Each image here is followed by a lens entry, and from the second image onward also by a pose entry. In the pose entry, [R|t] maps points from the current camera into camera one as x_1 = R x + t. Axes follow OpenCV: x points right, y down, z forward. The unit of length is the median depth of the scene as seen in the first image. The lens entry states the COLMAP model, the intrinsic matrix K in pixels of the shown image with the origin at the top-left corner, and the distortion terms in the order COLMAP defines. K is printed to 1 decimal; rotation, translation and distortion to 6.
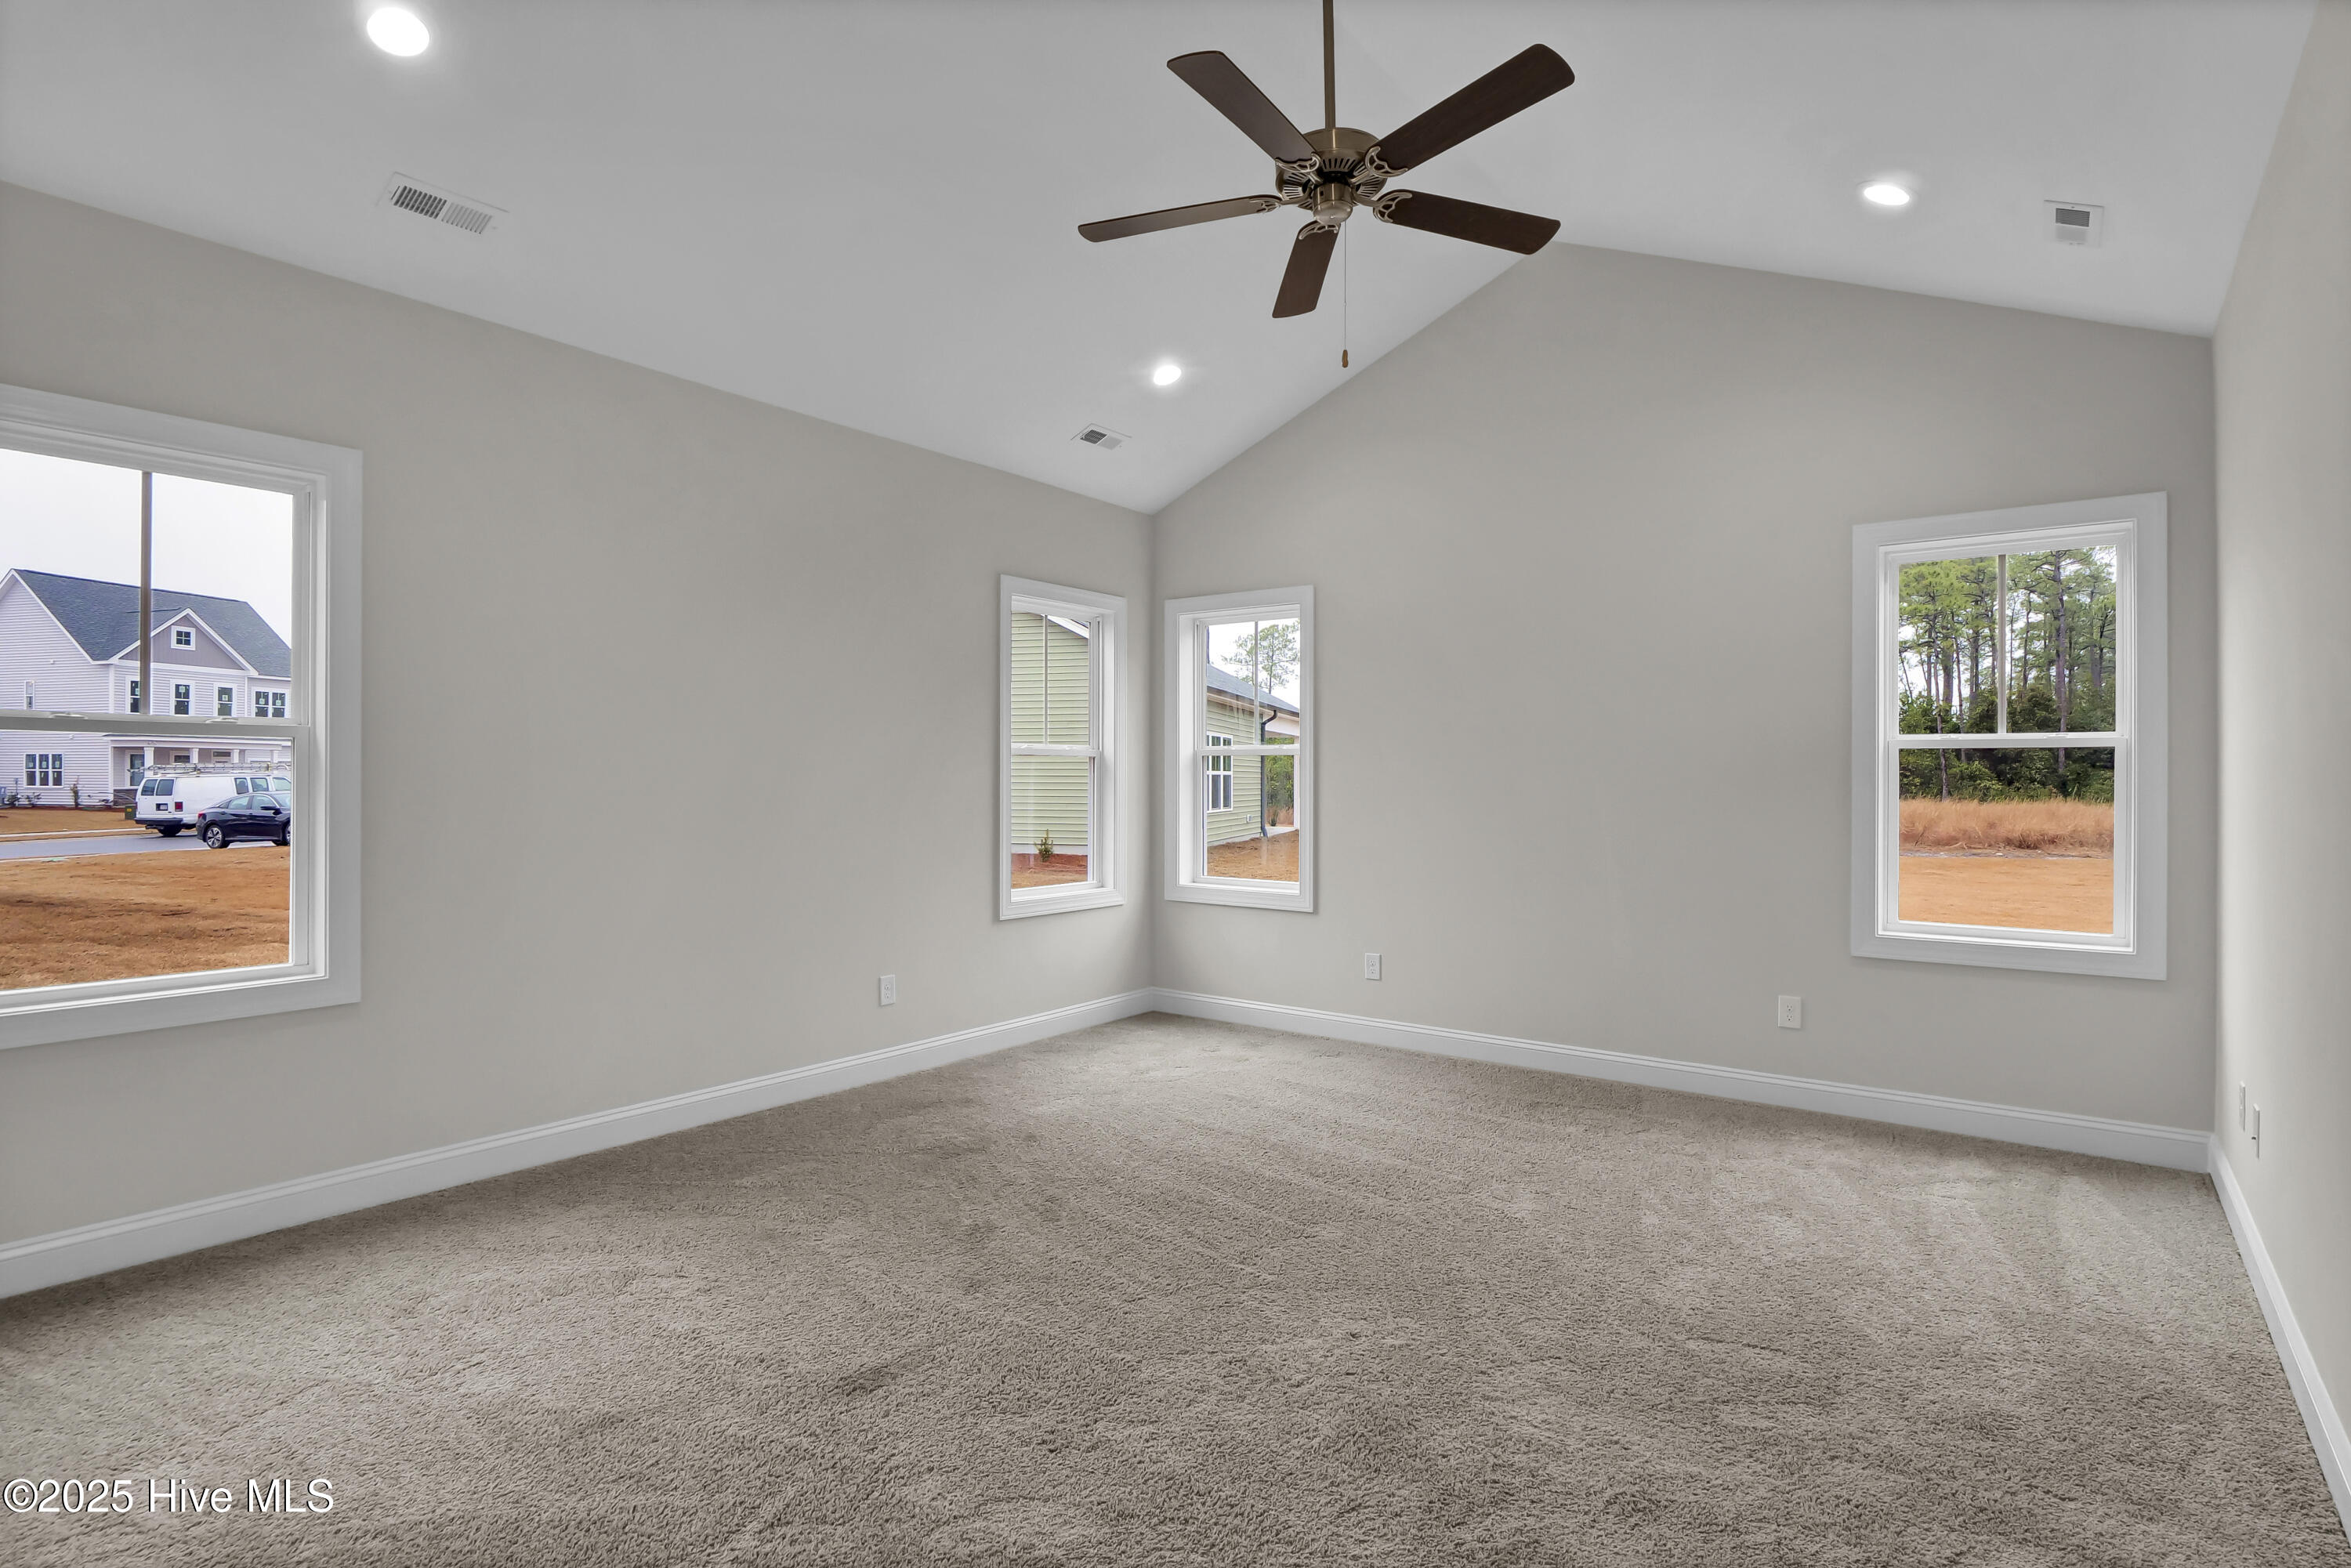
lens RADIAL K [[1169.2, 0, 1181.1], [0, 1169.2, 799.1], [0, 0, 1]] dist [-0.014691, -0.001862]
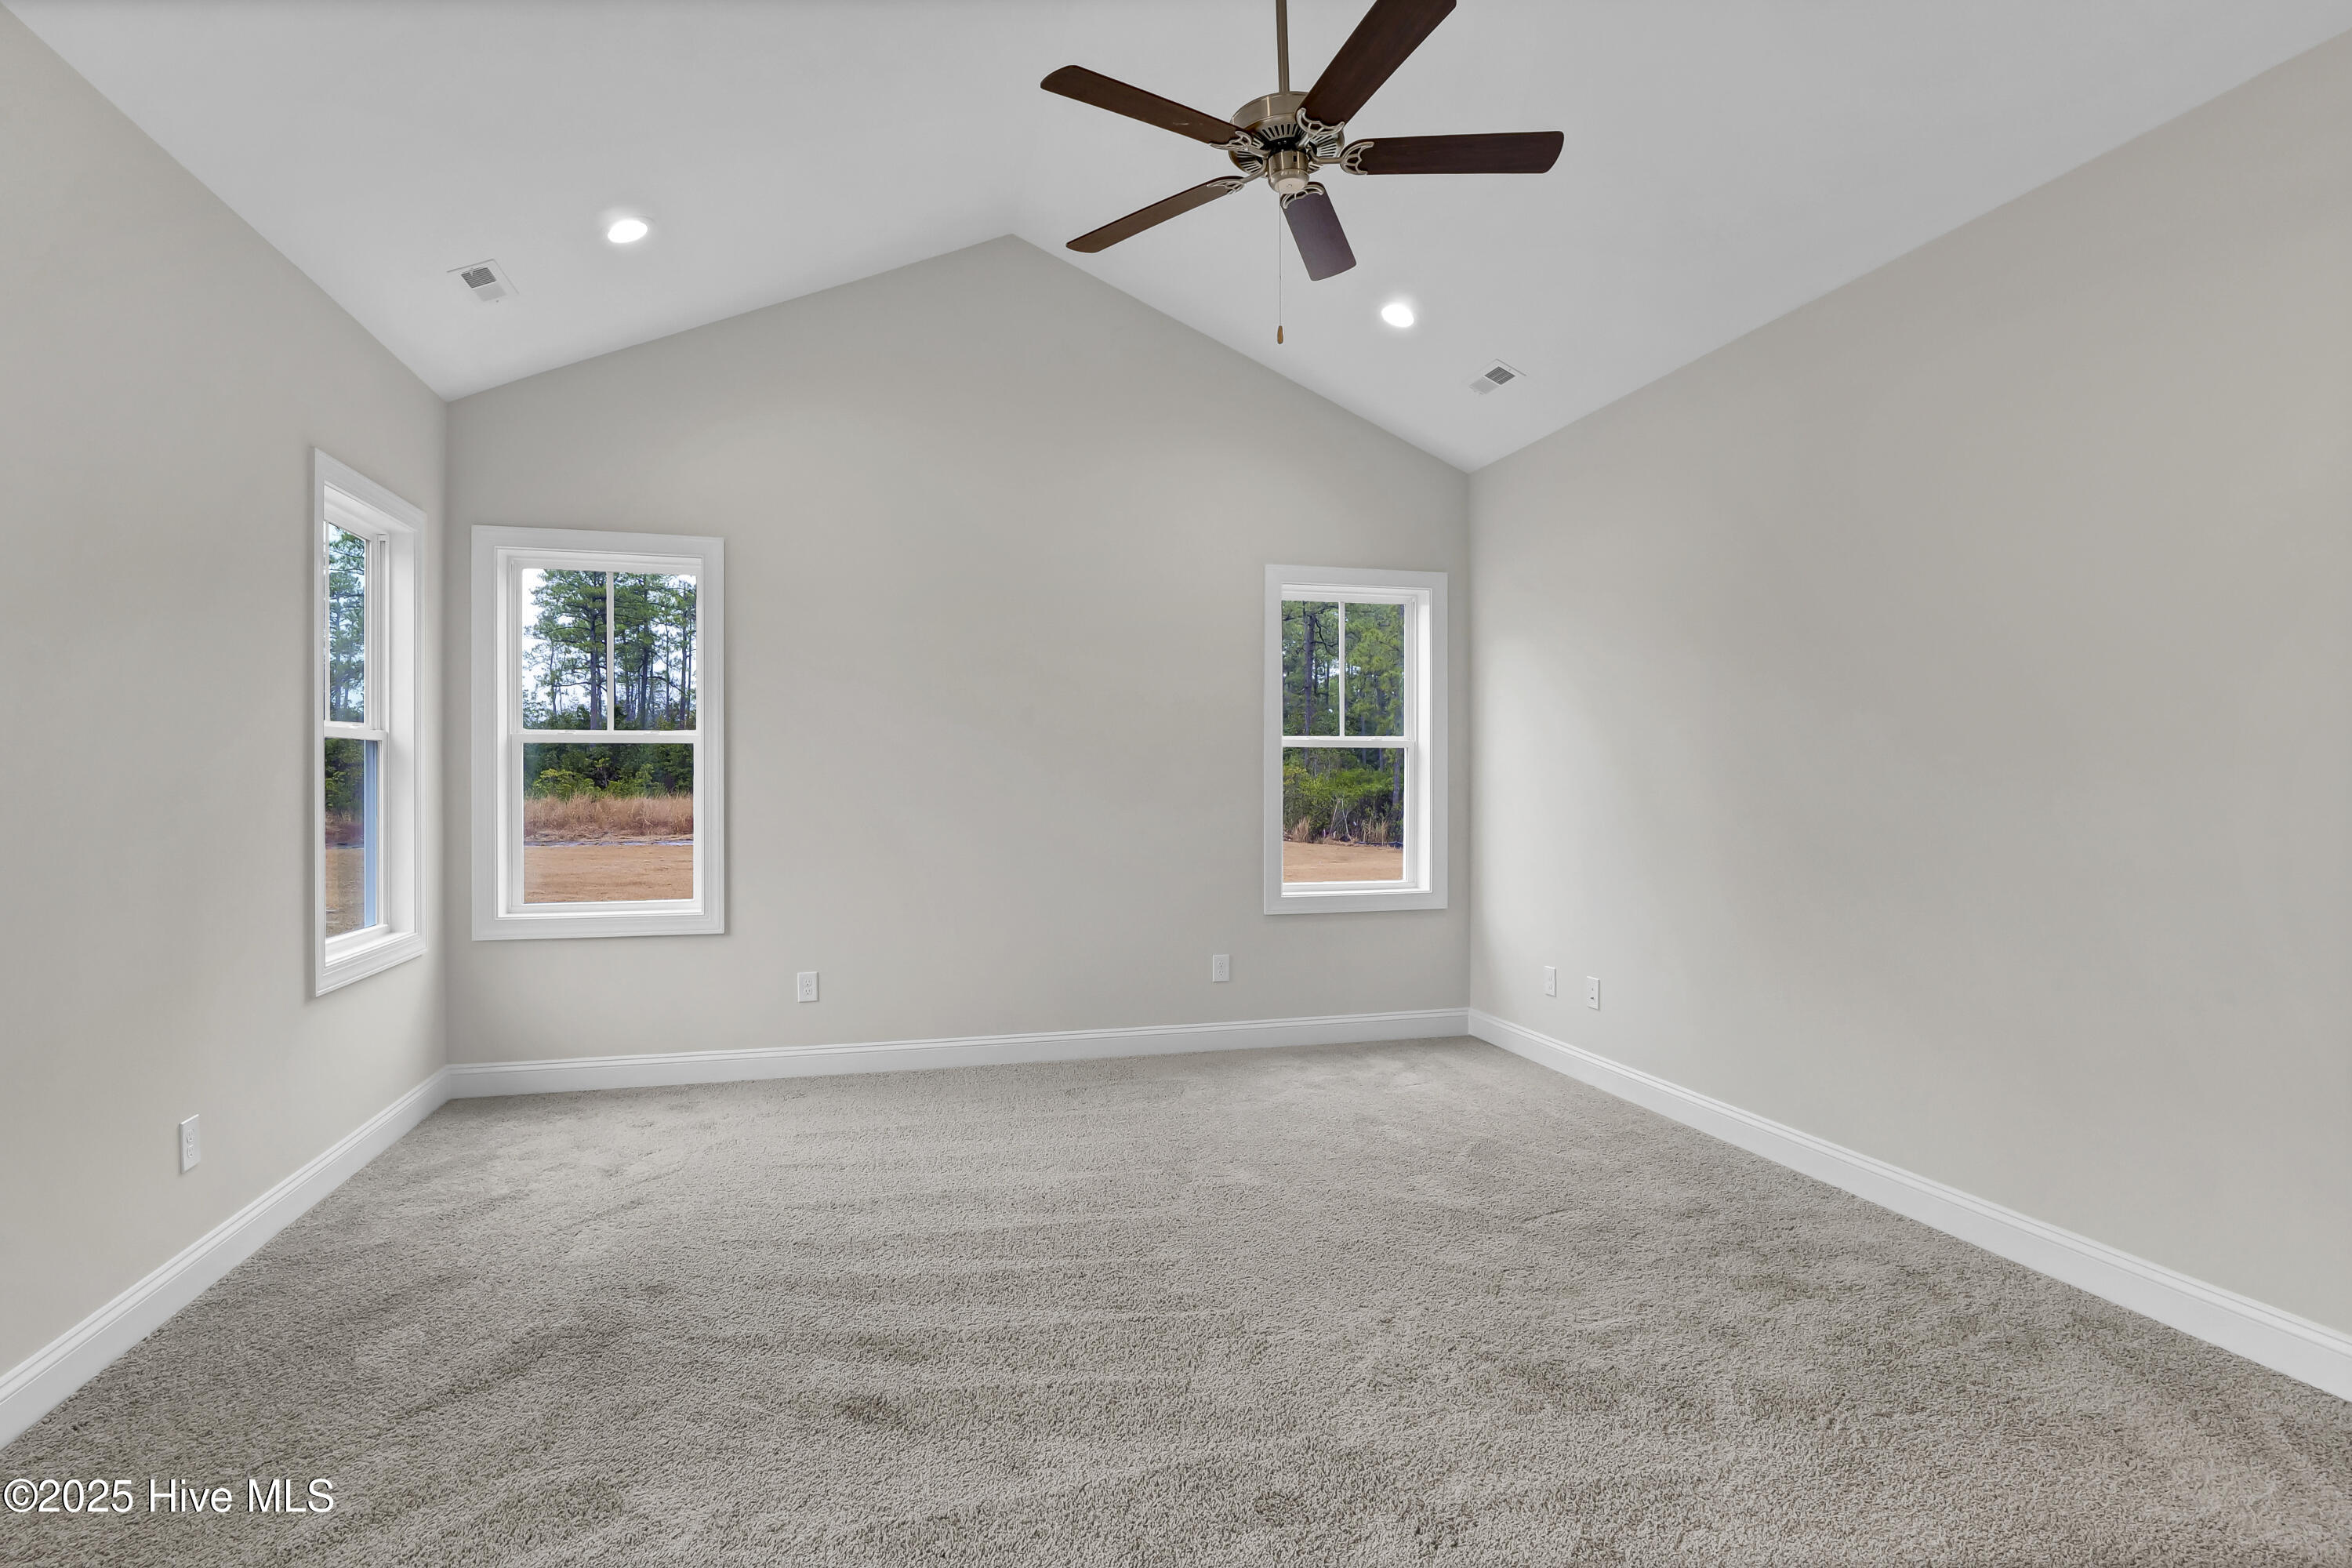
lens RADIAL K [[1169.8, 0, 1181.6], [0, 1169.8, 799.1], [0, 0, 1]] dist [-0.014691, -0.001862]
pose [[0.616898, -0.019118, 0.786811, -0.452081], [0.016529, 0.999799, 0.011334, -0.003134], [-0.786869, 0.006013, 0.617090, 0.311940]]
